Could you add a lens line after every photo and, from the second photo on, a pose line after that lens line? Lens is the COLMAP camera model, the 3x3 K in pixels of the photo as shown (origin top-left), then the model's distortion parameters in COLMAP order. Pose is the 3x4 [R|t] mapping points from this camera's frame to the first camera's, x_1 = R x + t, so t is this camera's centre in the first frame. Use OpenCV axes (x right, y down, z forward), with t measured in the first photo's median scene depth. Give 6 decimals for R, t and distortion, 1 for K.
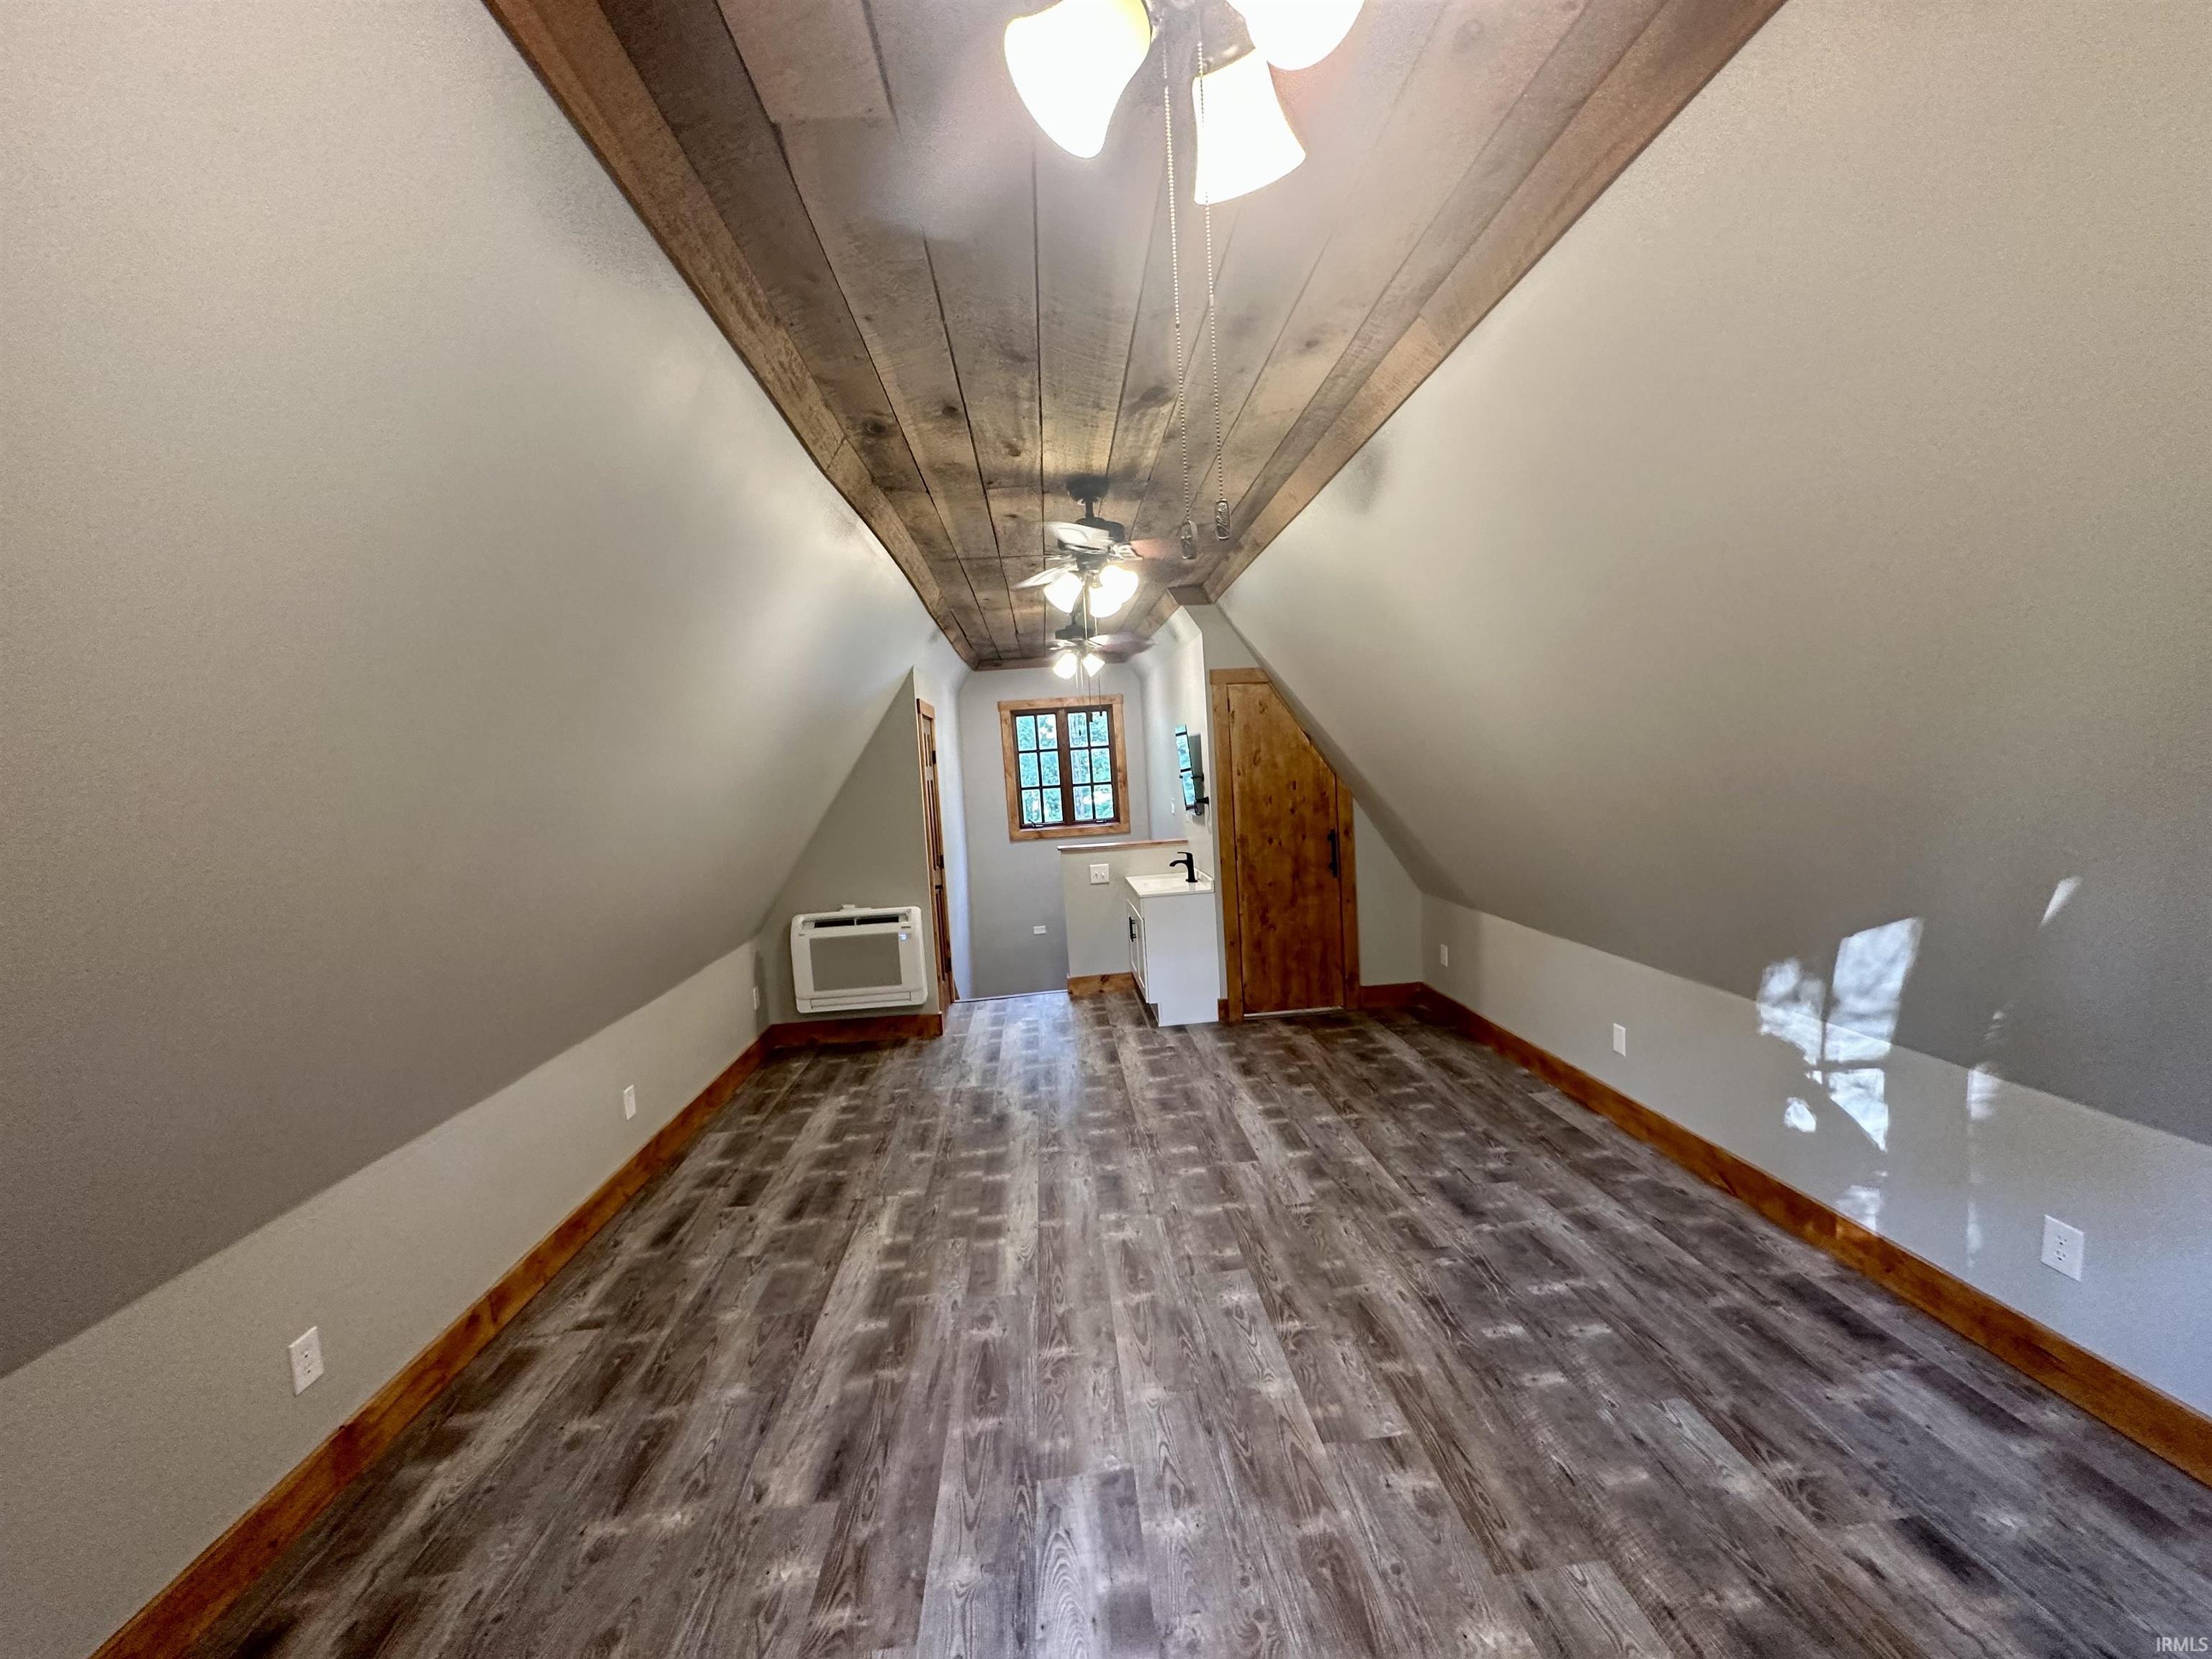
lens RADIAL K [[882.9, 0, 1096.1], [0, 882.9, 830.6], [0, 0, 1]] dist [-0.004445, 0.000729]
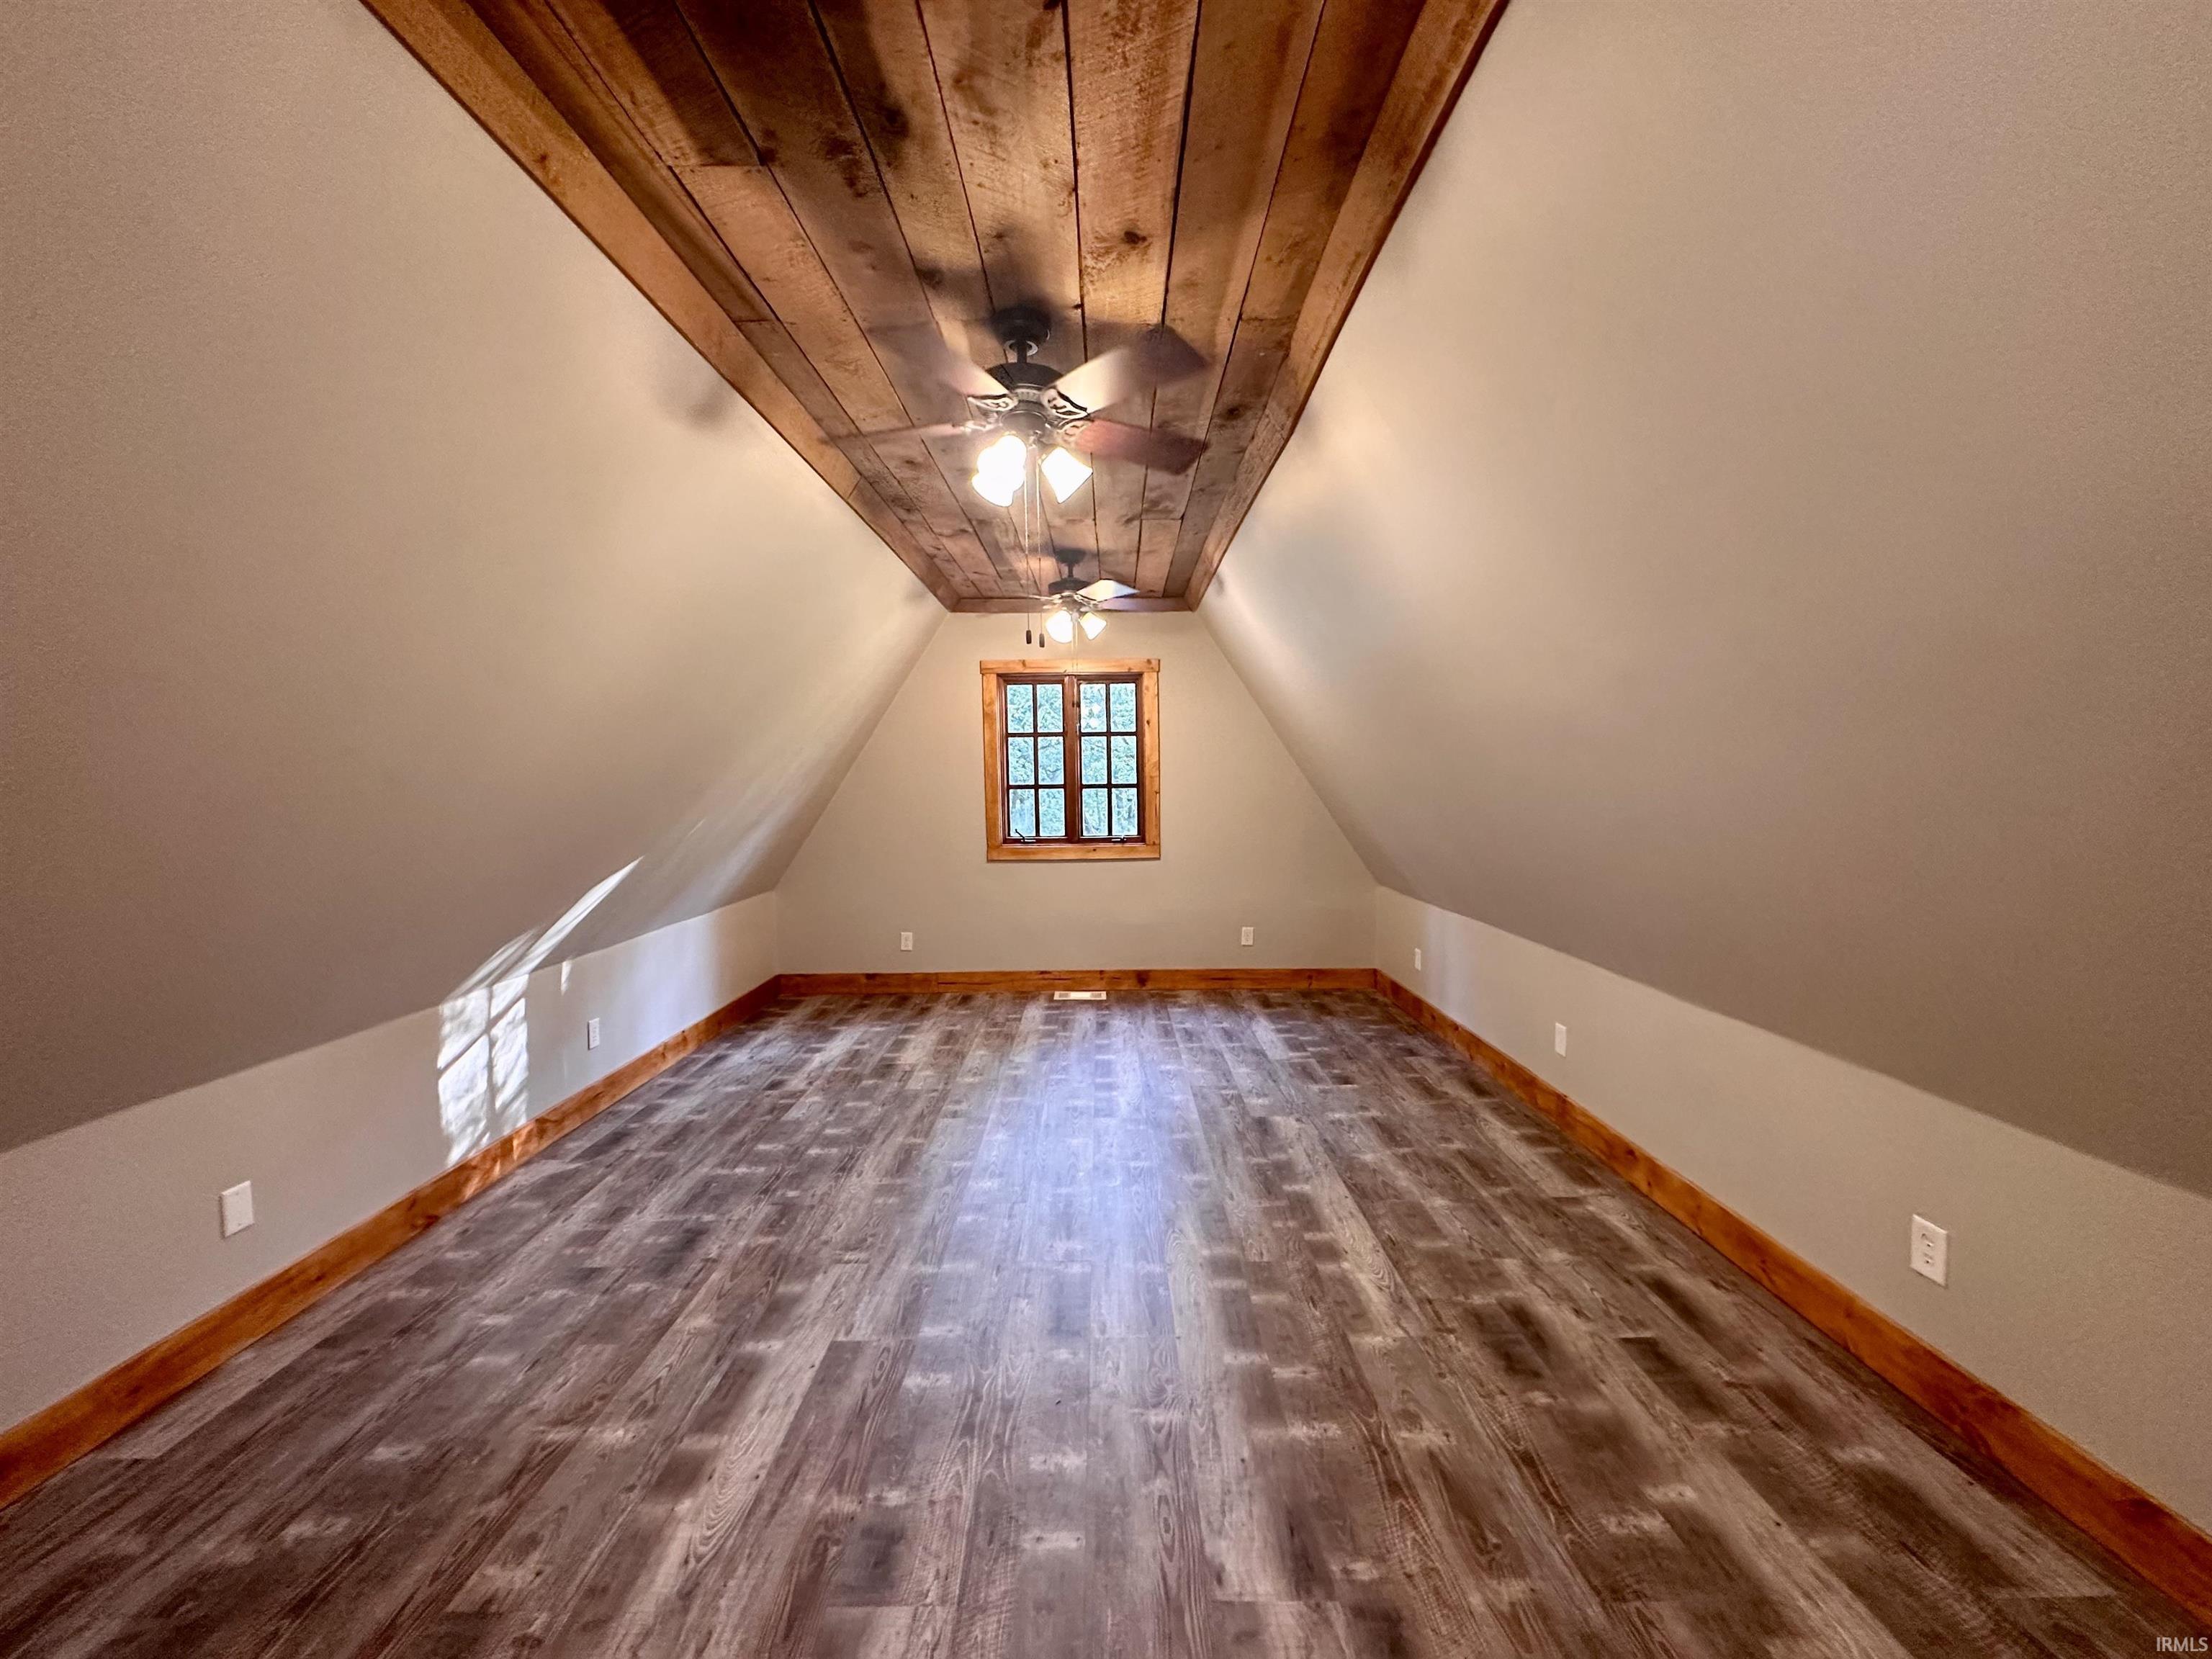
lens RADIAL K [[882.9, 0, 1100.4], [0, 882.9, 817.5], [0, 0, 1]] dist [-0.004445, 0.000729]
pose [[-0.994796, 0.076455, 0.067345, -0.101319], [0.083489, 0.990562, 0.108703, -0.069841], [-0.058398, 0.113760, -0.991790, 1.947107]]
